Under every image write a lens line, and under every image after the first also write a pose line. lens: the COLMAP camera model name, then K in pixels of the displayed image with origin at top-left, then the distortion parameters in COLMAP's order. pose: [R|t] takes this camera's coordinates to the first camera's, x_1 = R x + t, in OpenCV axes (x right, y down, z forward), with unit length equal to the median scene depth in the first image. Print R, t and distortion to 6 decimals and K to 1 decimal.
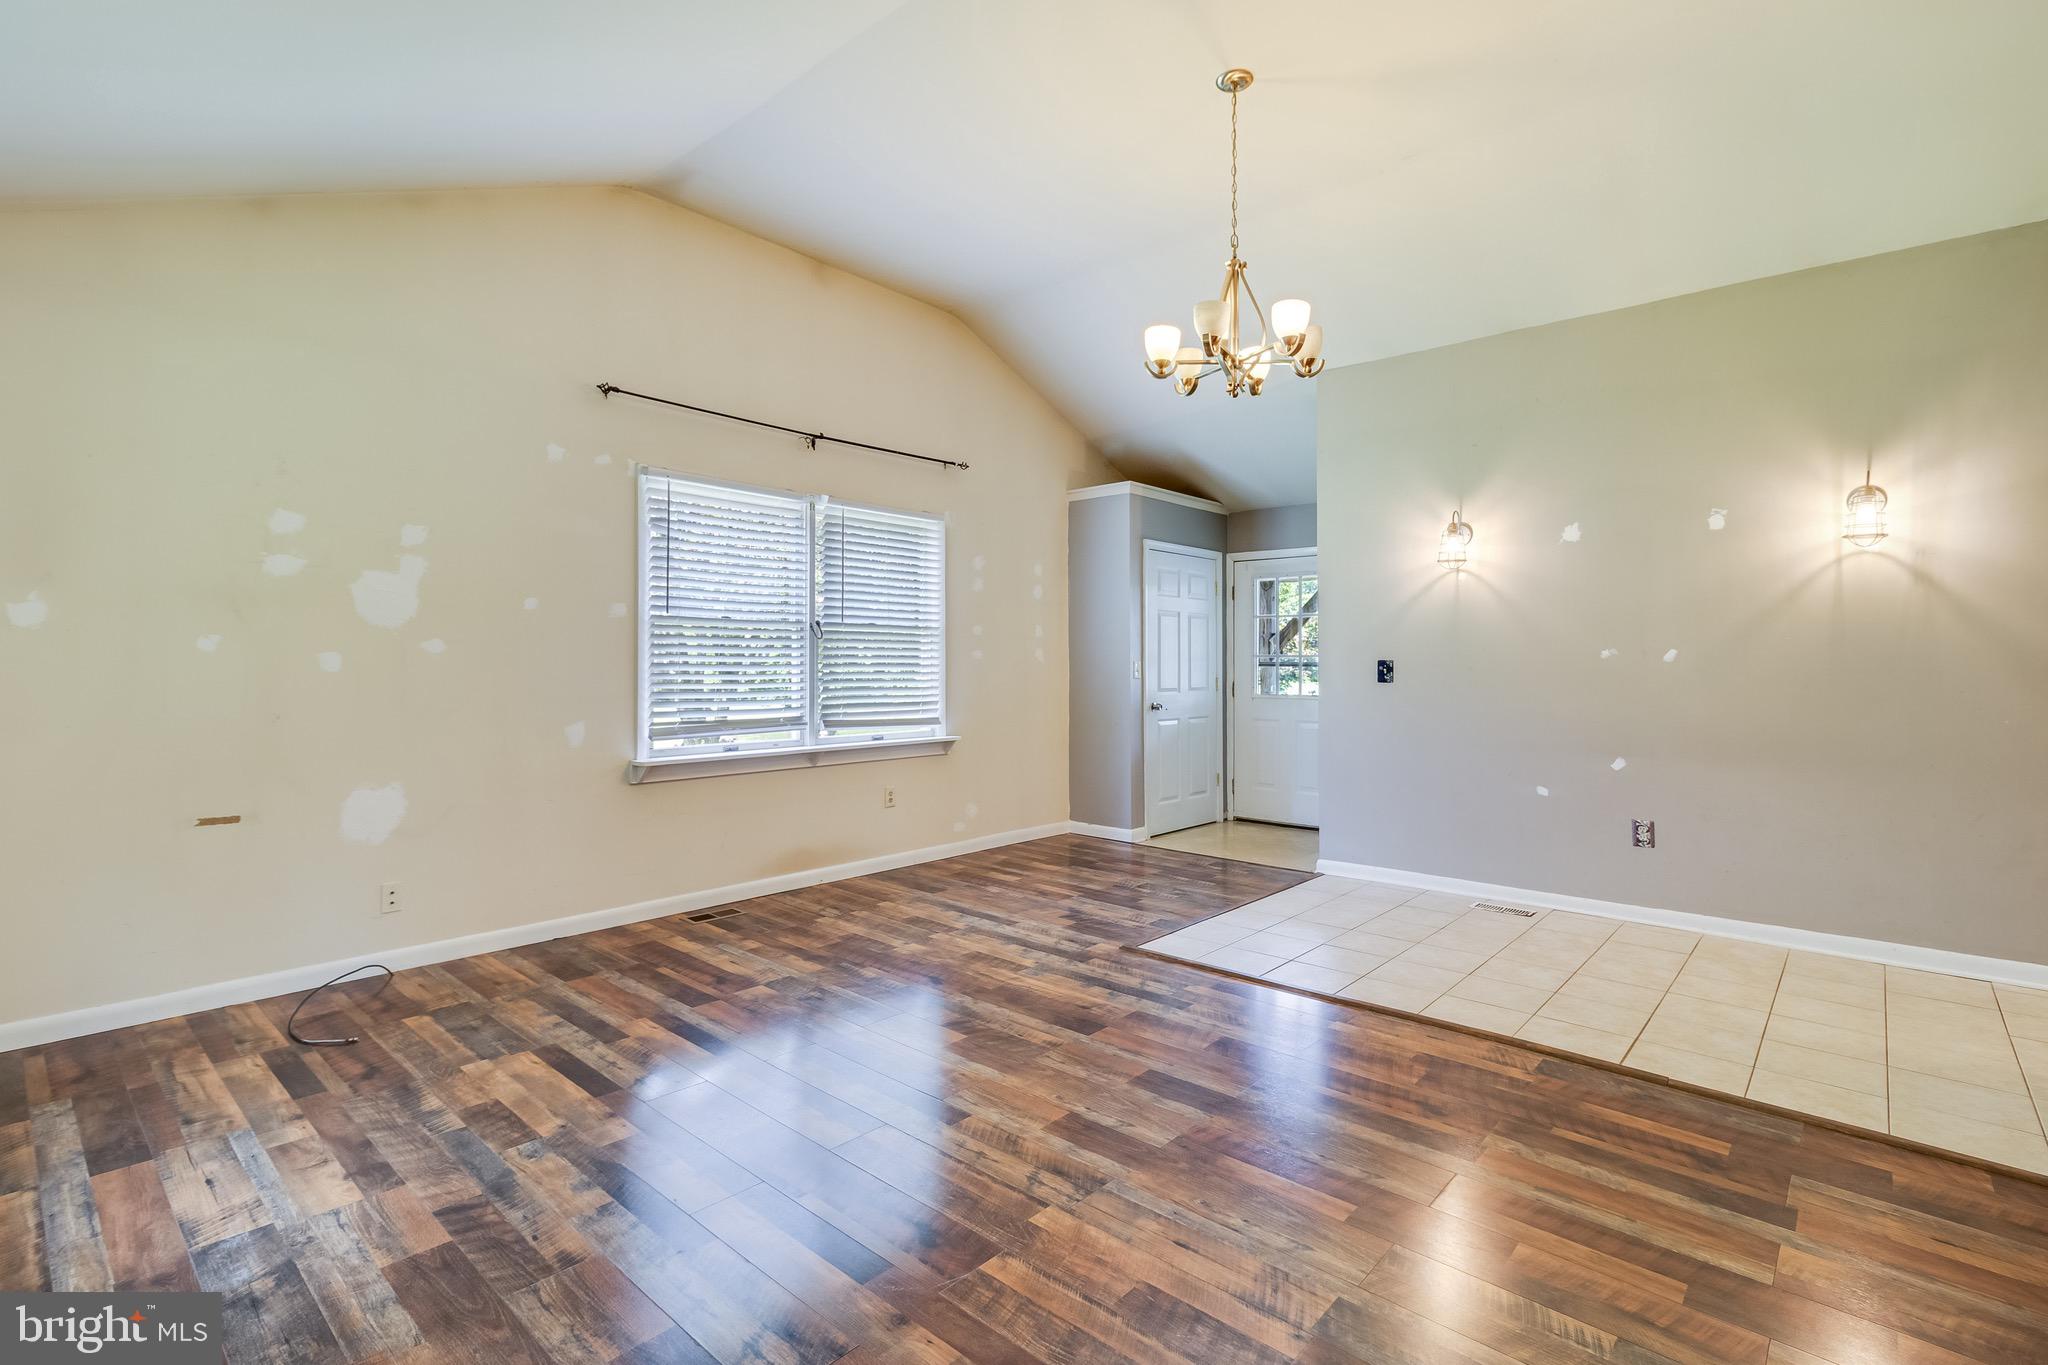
lens RADIAL K [[942.7, 0, 1028.4], [0, 942.7, 657.3], [0, 0, 1]] dist [-0.000268, 0.000383]
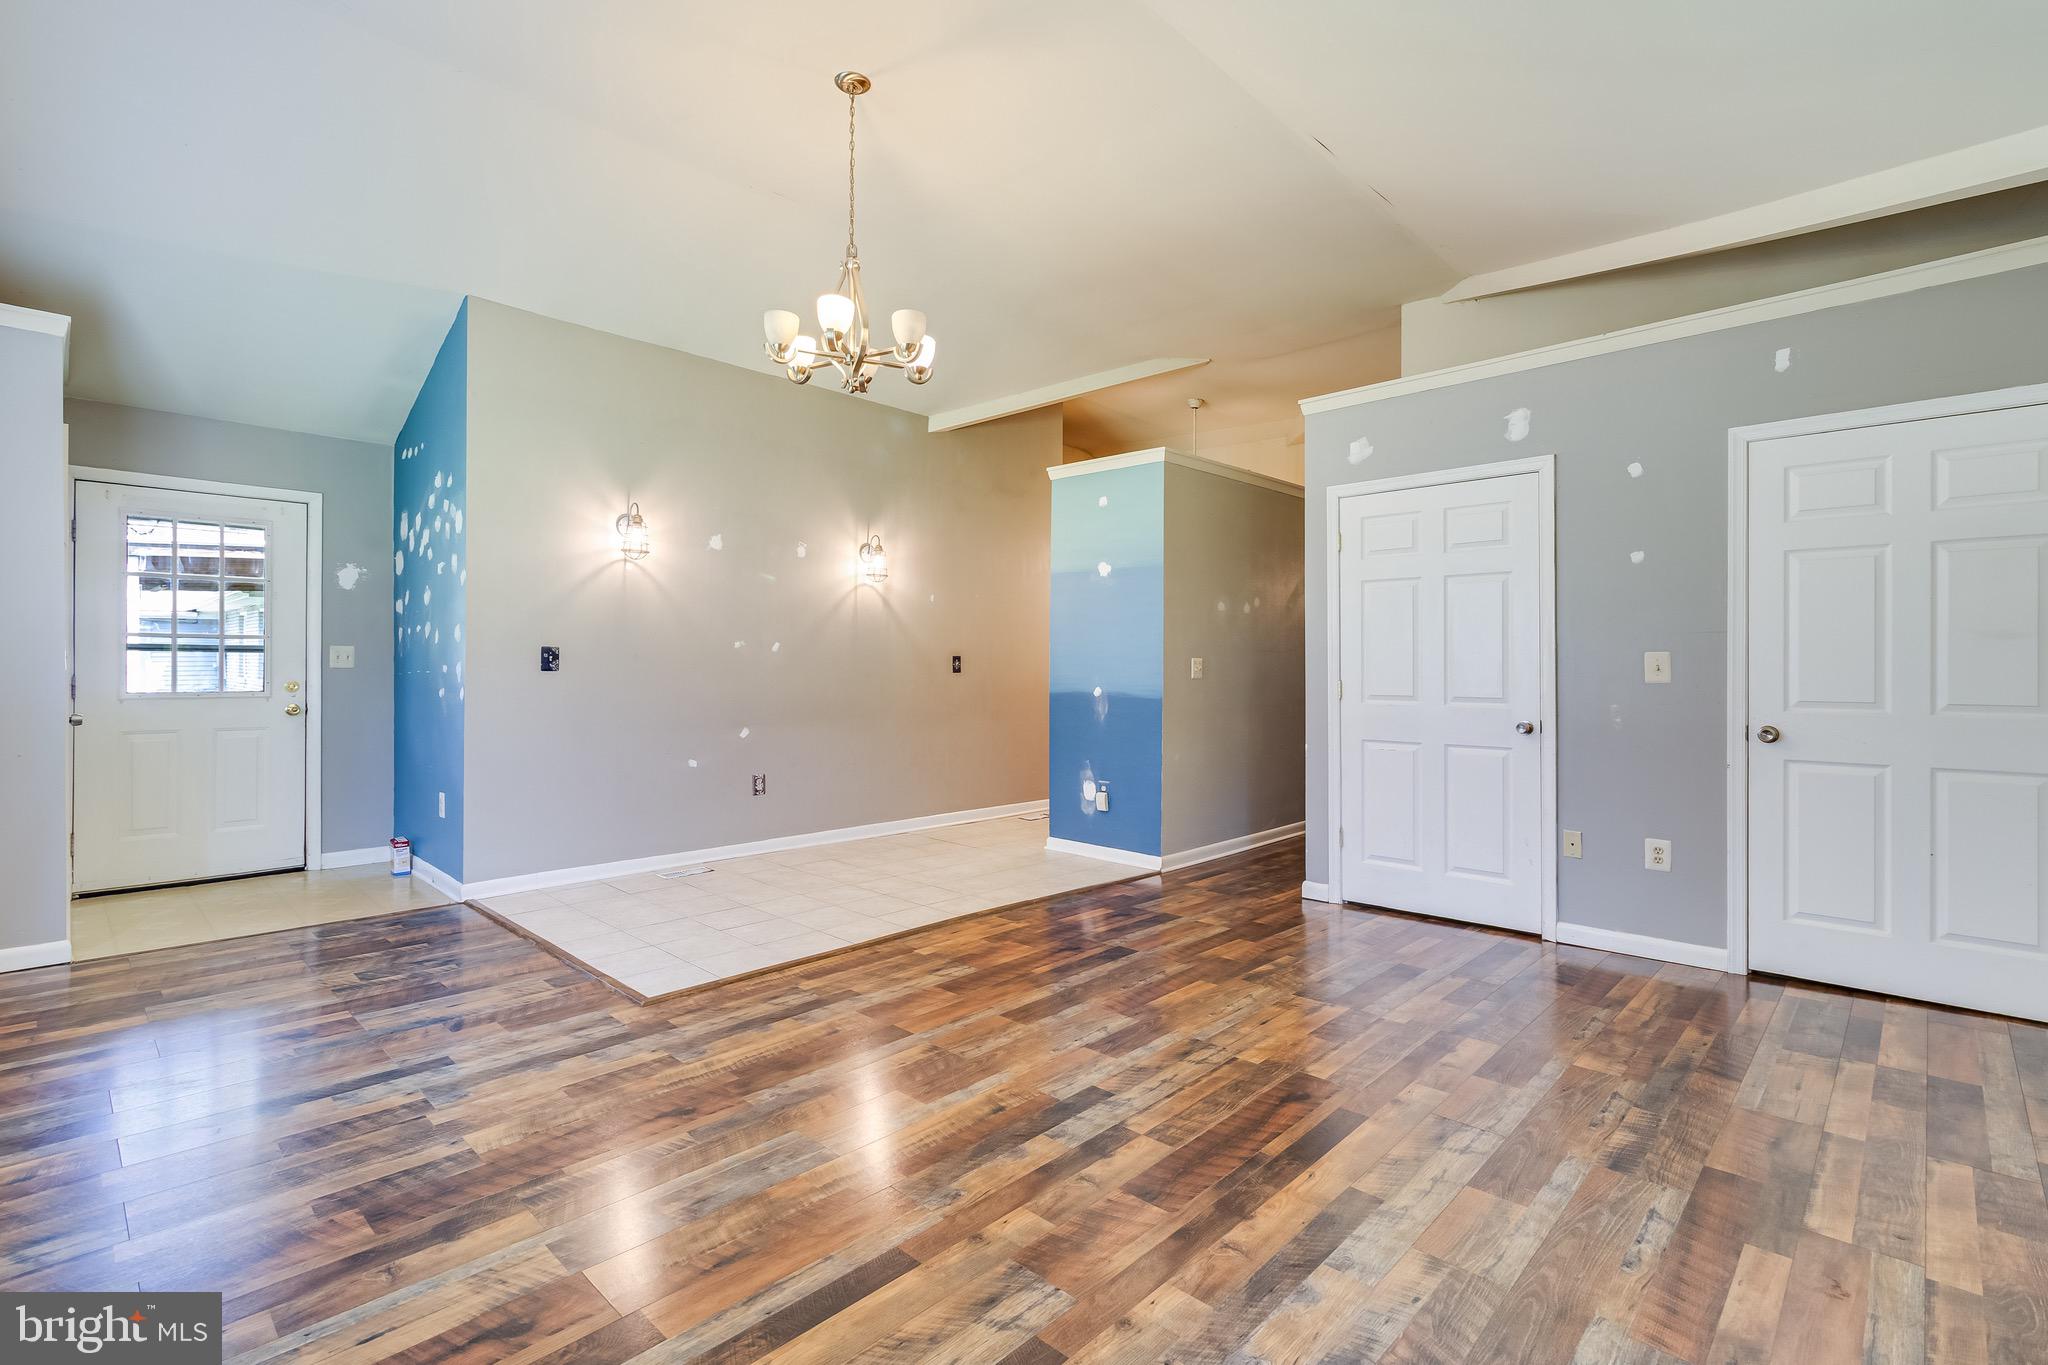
lens RADIAL K [[942.7, 0, 1028.4], [0, 942.7, 657.3], [0, 0, 1]] dist [-0.000268, 0.000383]
pose [[0.033659, 0.001578, 0.999432, -0.739739], [-0.015464, 0.999880, -0.001057, 0.009999], [-0.999314, -0.015420, 0.033680, 0.699273]]
